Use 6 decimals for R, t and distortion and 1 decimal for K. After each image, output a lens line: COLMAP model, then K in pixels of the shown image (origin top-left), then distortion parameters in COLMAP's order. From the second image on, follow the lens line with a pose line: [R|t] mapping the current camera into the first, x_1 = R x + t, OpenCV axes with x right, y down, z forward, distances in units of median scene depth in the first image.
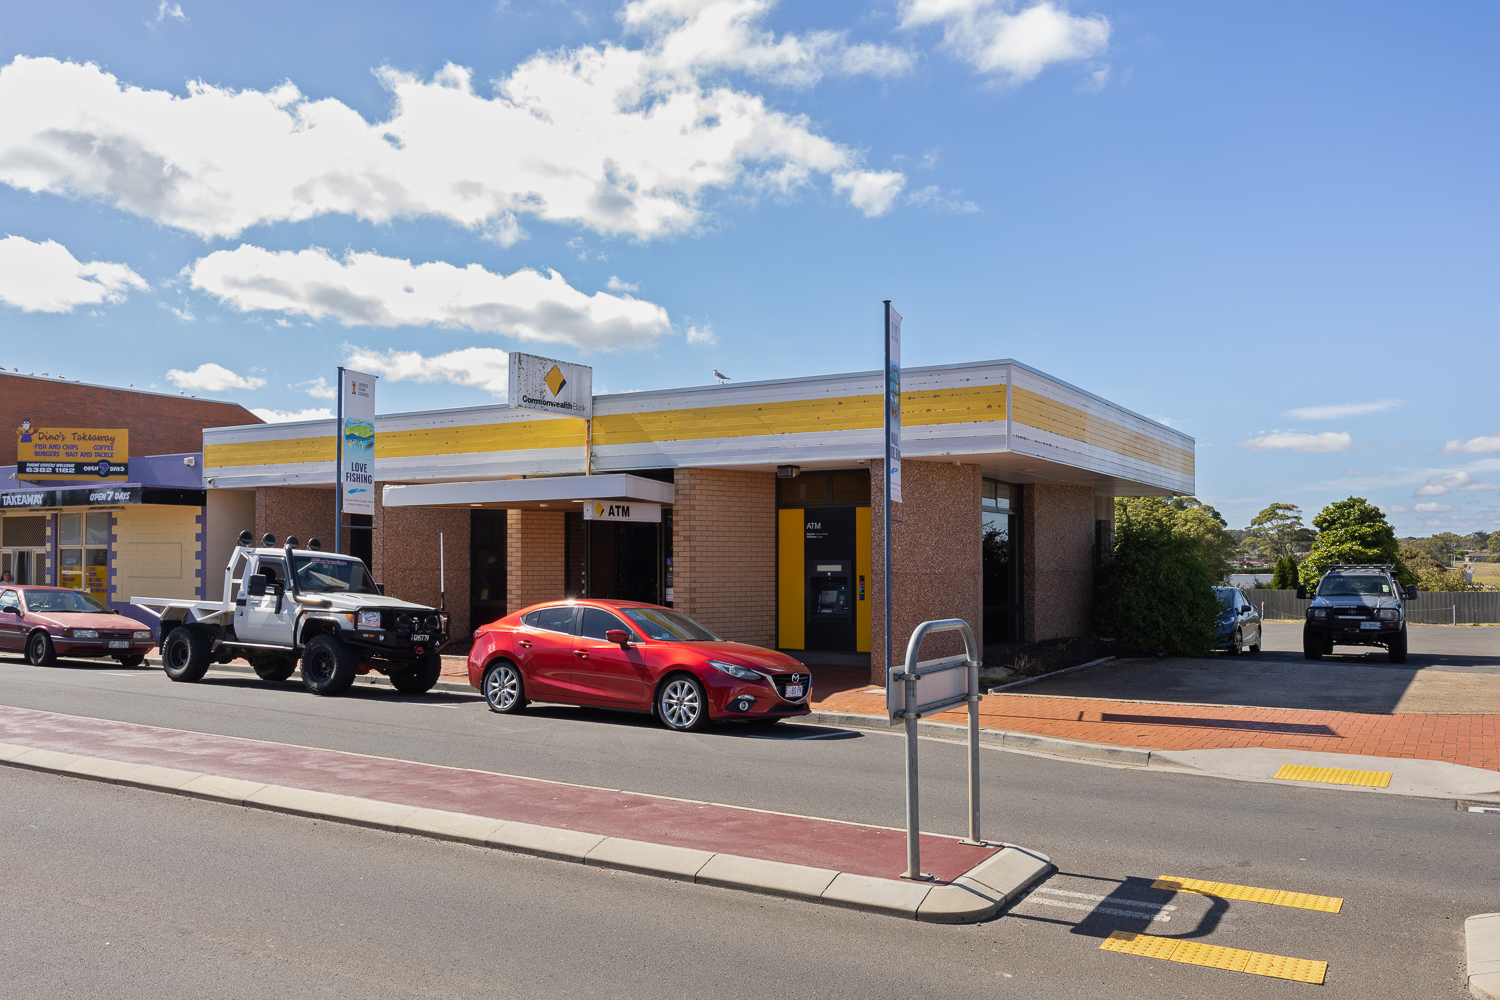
lens RADIAL K [[1196.8, 0, 750.0], [0, 1196.8, 500.0], [0, 0, 1]] dist [0.006413, 0.001370]
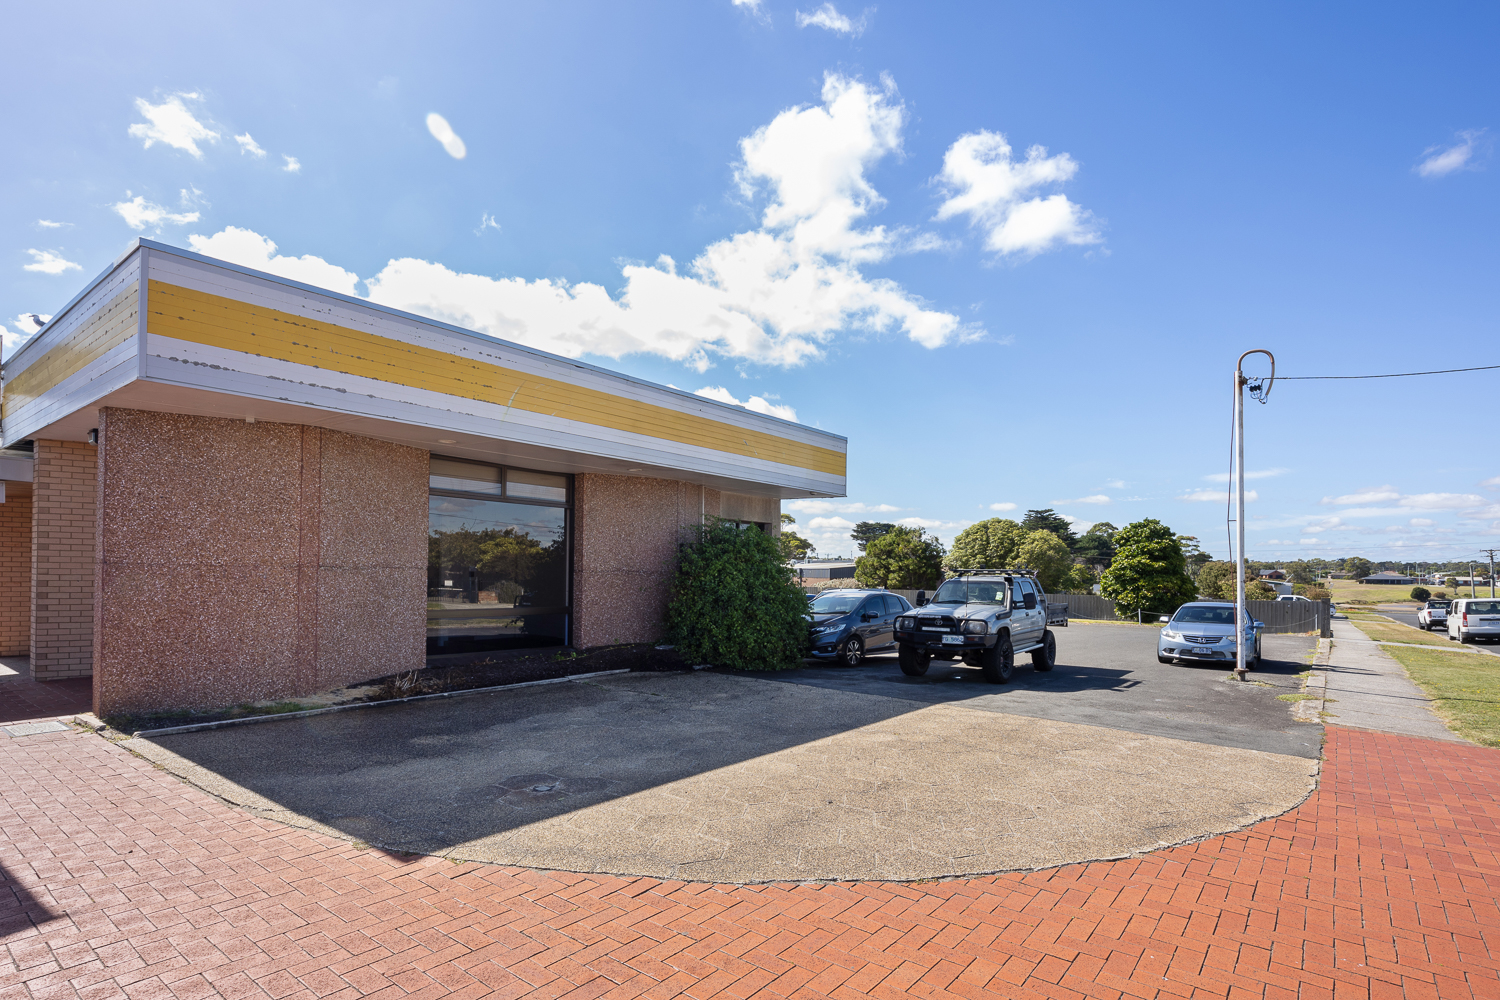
lens RADIAL K [[763.4, 0, 752.3], [0, 763.4, 558.3], [0, 0, 1]] dist [-0.005768, -0.000284]
pose [[0.993130, 0.011562, -0.116448, 0.211702], [-0.007614, 0.999383, 0.034299, 0.014575], [0.116772, -0.033177, 0.992604, 0.217765]]
